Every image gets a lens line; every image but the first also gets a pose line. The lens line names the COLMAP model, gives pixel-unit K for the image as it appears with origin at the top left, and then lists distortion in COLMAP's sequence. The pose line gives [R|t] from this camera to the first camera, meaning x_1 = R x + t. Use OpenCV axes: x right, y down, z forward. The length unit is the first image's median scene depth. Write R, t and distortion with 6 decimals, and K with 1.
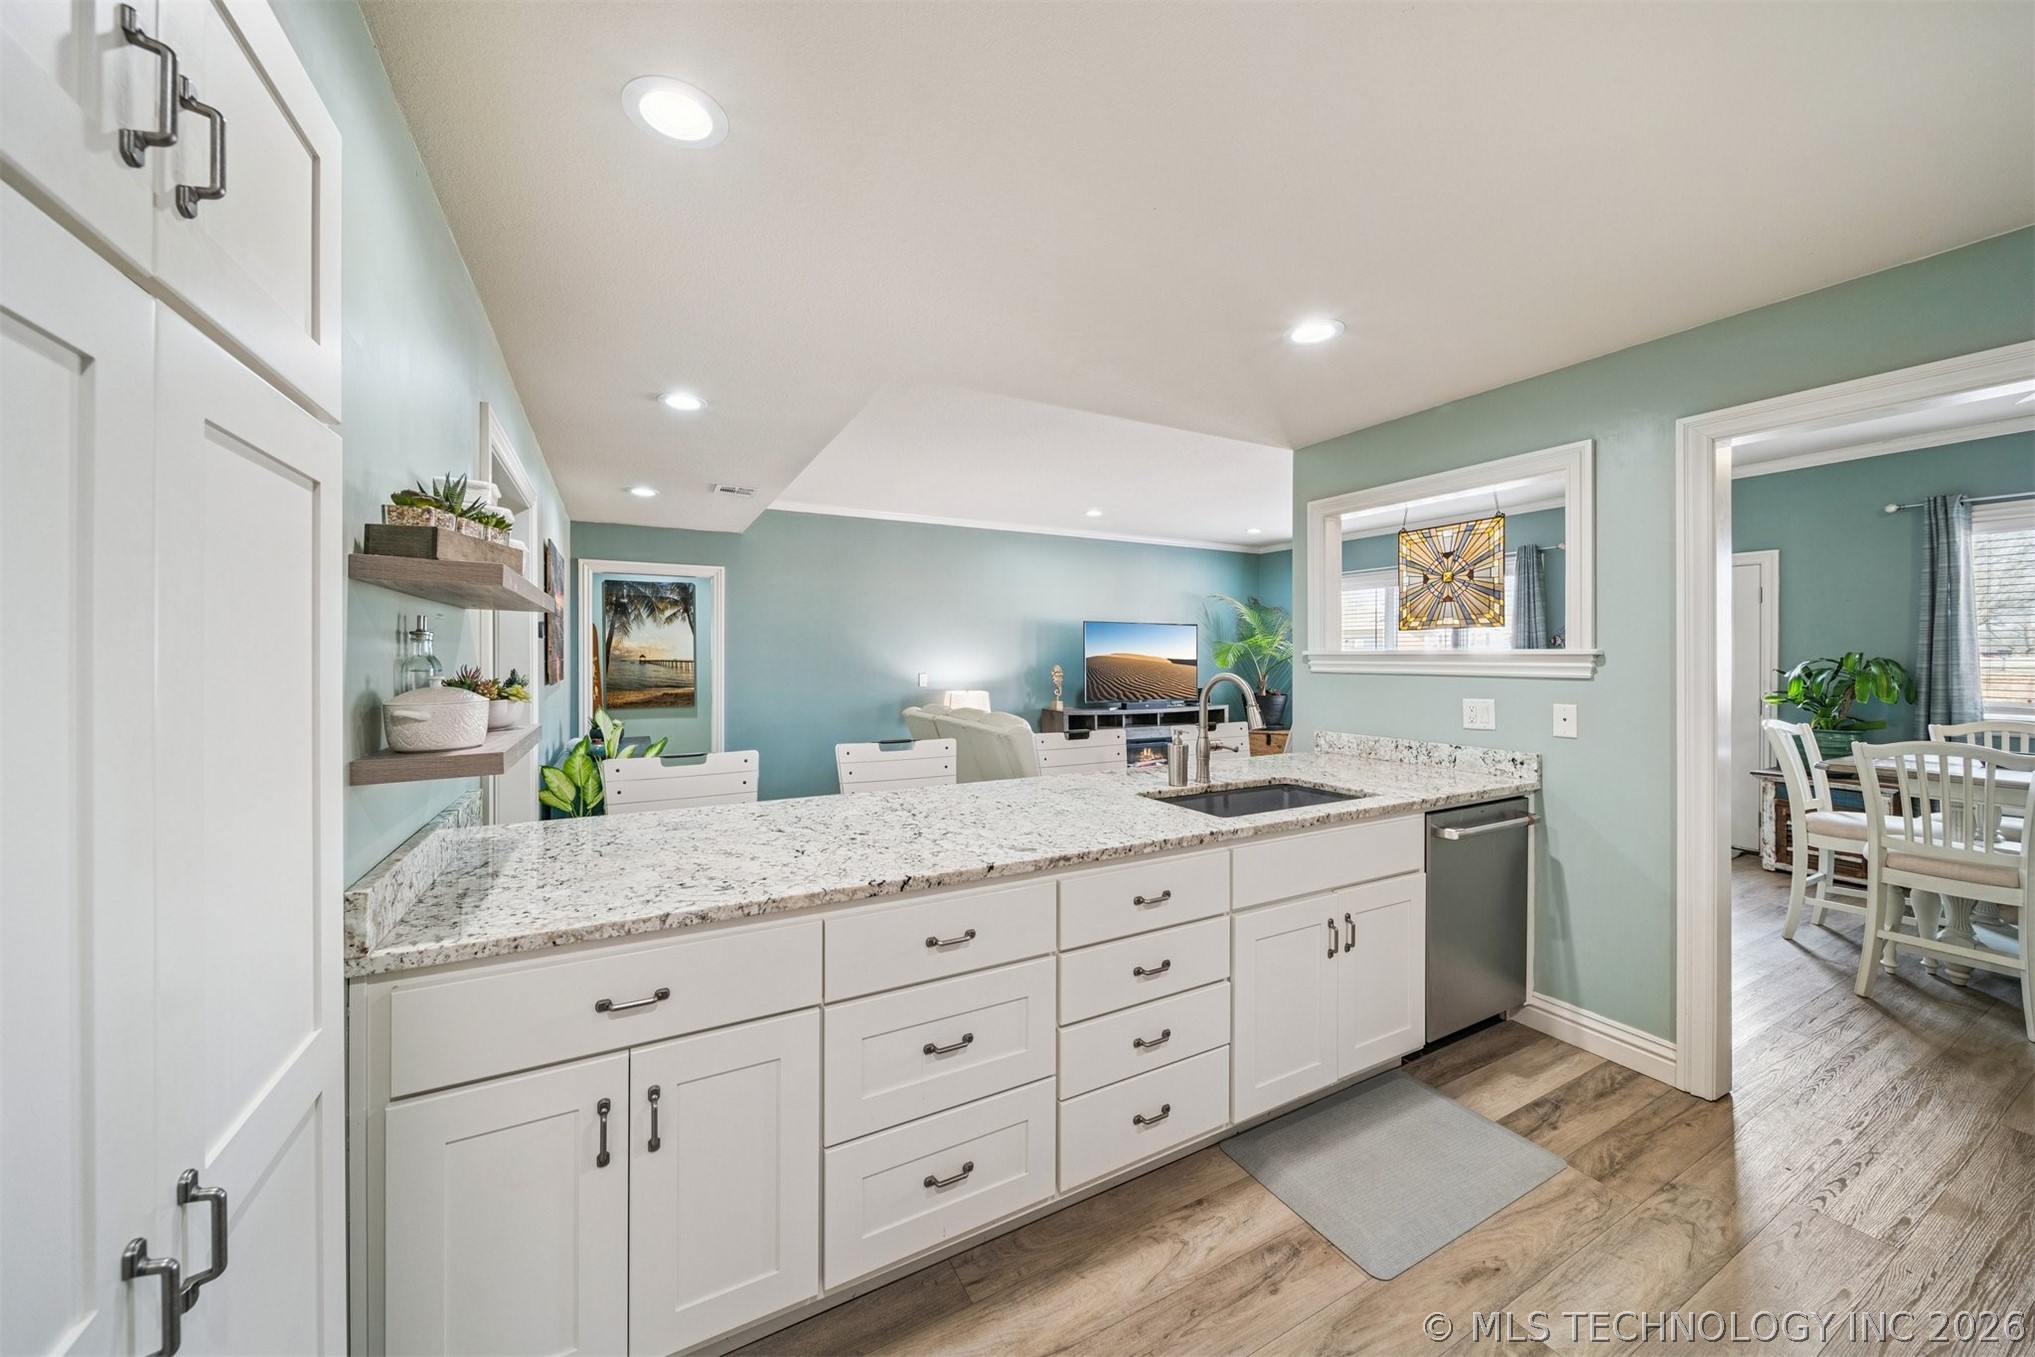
lens RADIAL K [[725.6, 0, 998.9], [0, 725.6, 665.0], [0, 0, 1]] dist [0.000715, -0.000518]
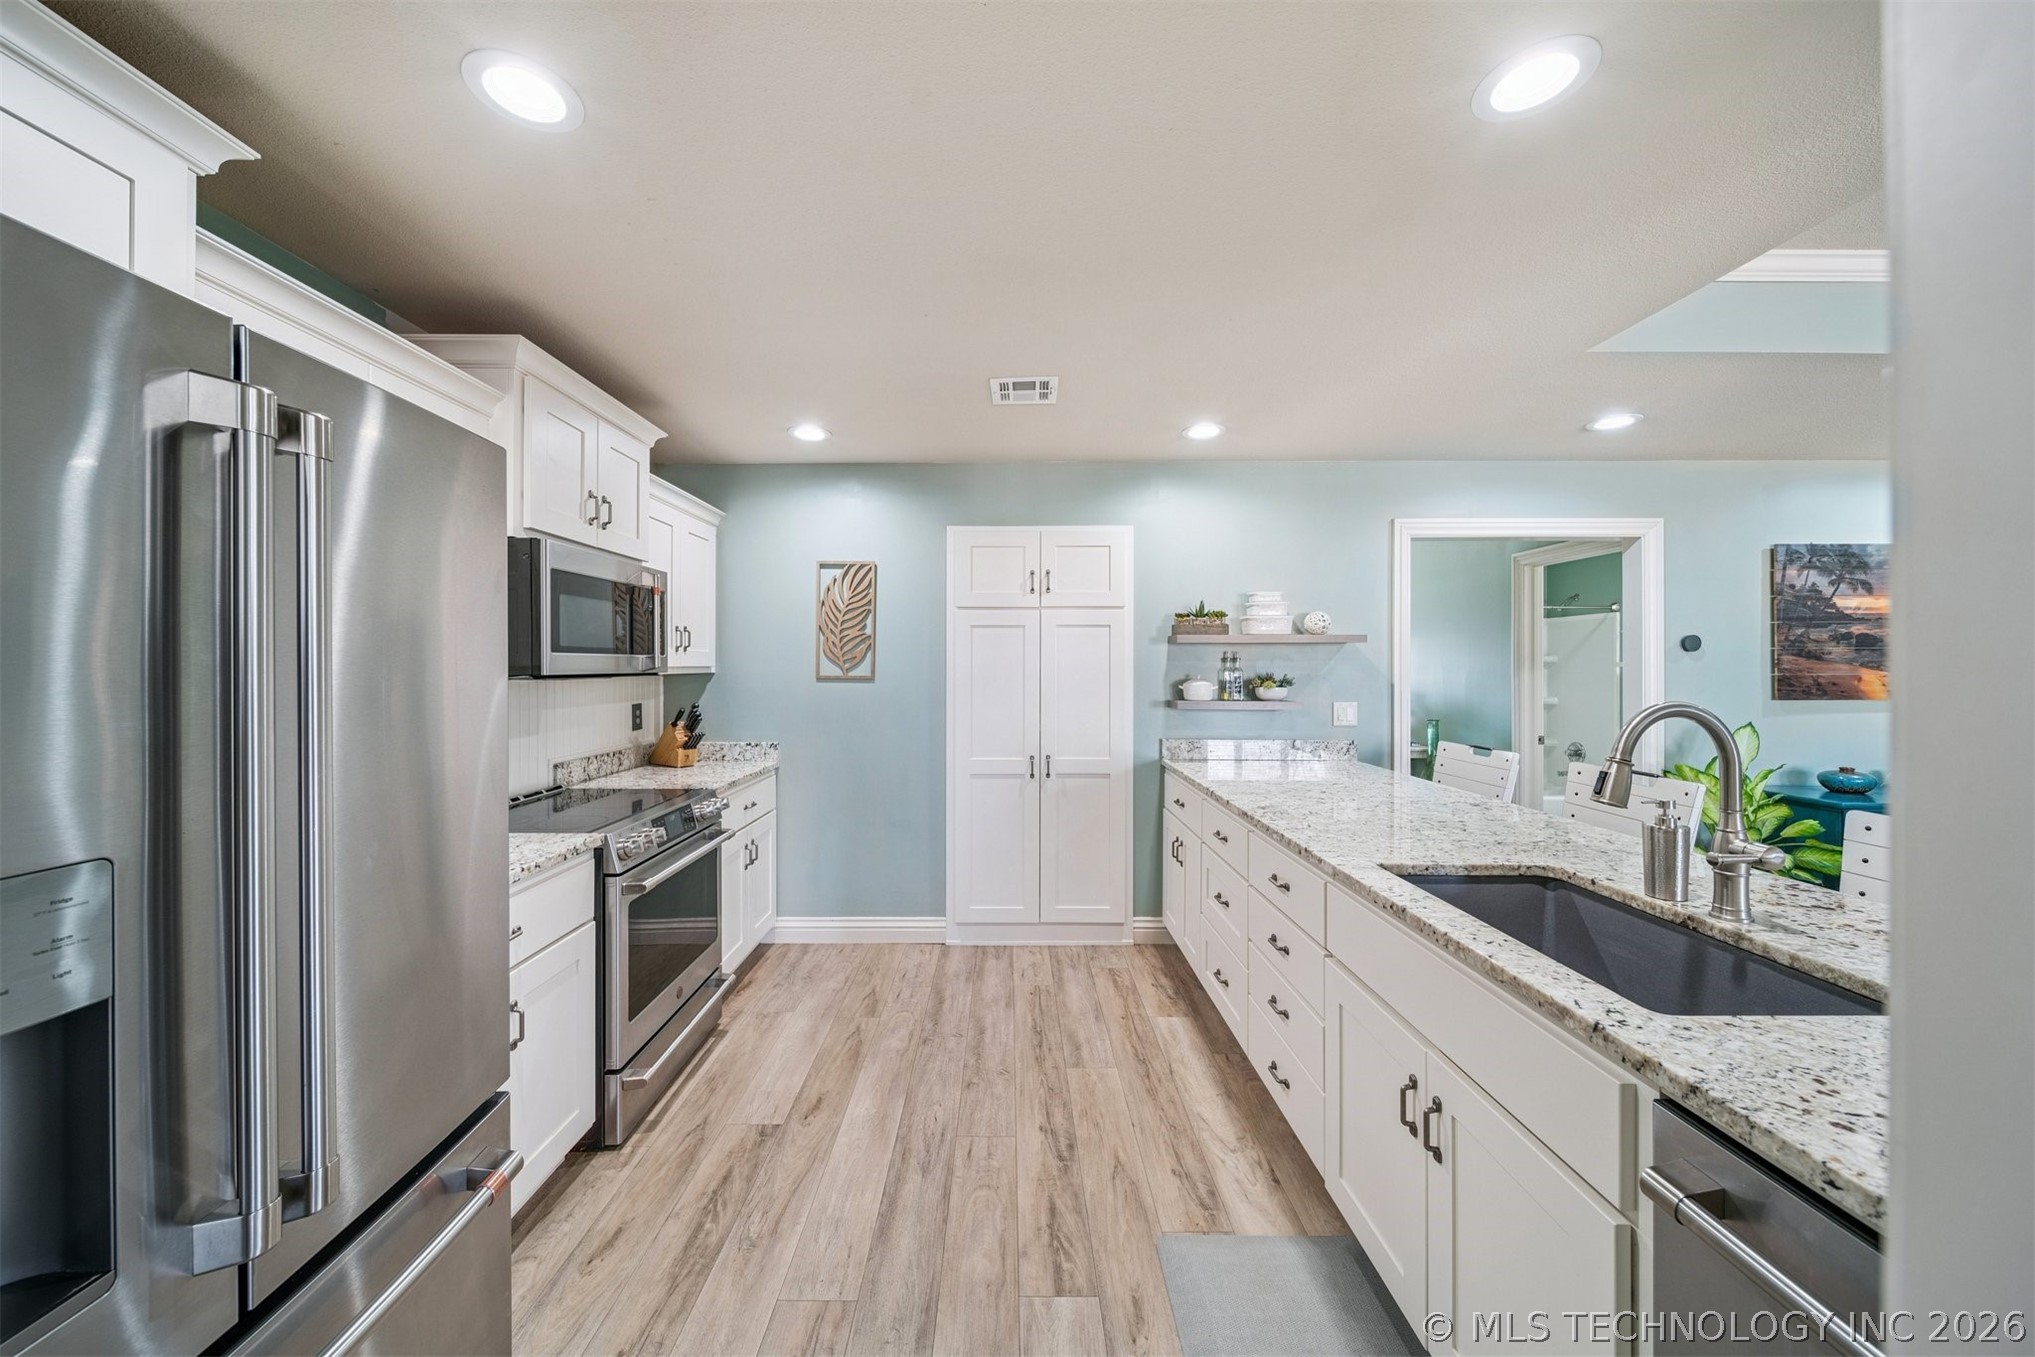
lens RADIAL K [[725.6, 0, 998.9], [0, 725.6, 665.0], [0, 0, 1]] dist [0.000715, -0.000518]
pose [[-0.476870, 0.000713, -0.878974, 1.557040], [-0.003735, 0.999989, 0.002837, -0.016300], [0.878966, 0.004636, -0.476862, 1.271822]]
